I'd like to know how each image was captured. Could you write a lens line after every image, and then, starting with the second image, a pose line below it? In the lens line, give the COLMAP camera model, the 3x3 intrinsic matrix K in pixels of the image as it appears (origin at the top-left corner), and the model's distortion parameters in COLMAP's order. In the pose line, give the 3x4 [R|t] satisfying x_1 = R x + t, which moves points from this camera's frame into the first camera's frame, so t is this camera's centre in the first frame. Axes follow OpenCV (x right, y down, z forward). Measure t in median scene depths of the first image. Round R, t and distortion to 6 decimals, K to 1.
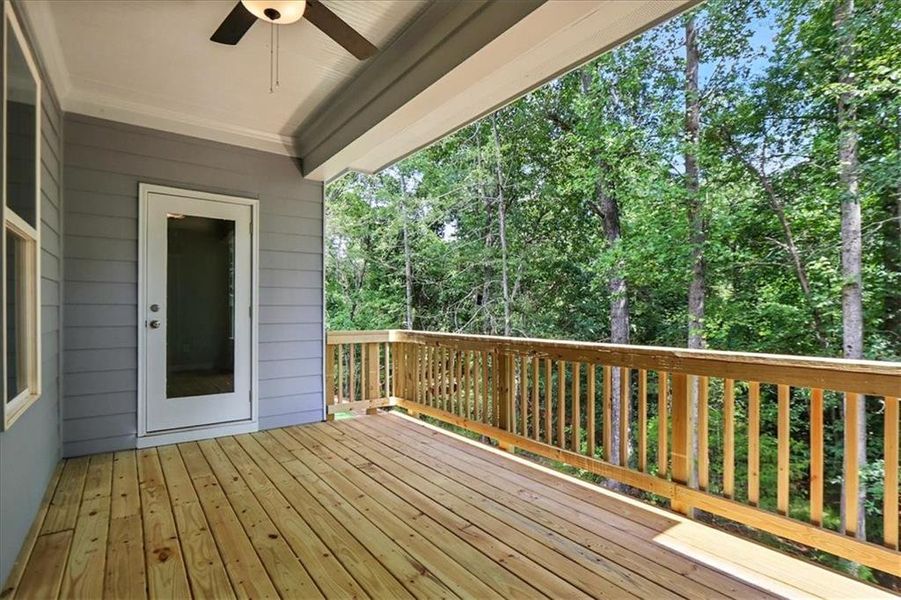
lens RADIAL K [[423.3, 0, 450.1], [0, 423.3, 305.4], [0, 0, 1]] dist [-0.019433, 0.001707]
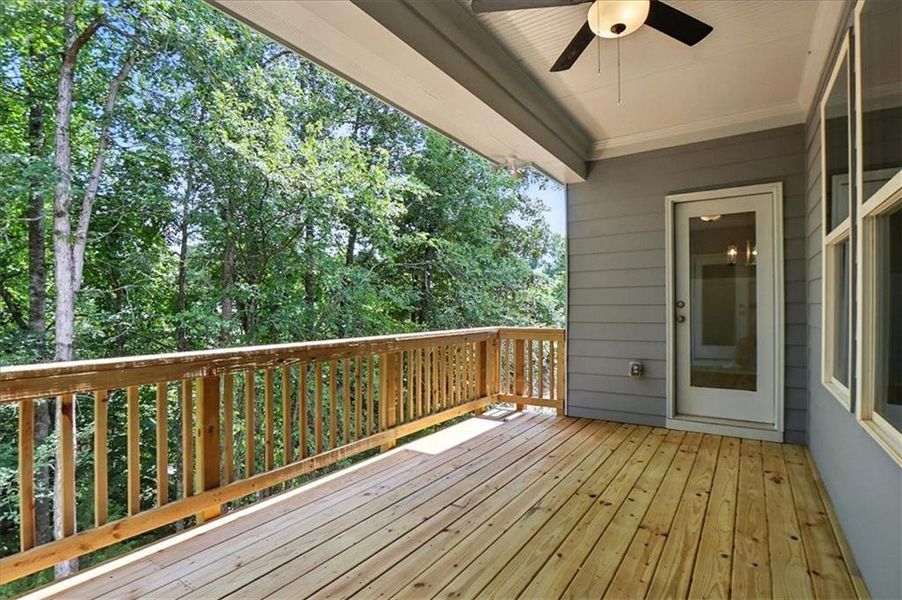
lens RADIAL K [[457.5, 0, 450.9], [0, 457.5, 305.2], [0, 0, 1]] dist [-0.010166, 0.000393]
pose [[-0.327948, 0.006580, 0.944673, -1.093137], [-0.006540, 0.999936, -0.009235, 0.011178], [-0.944673, -0.009207, -0.327884, 1.416323]]
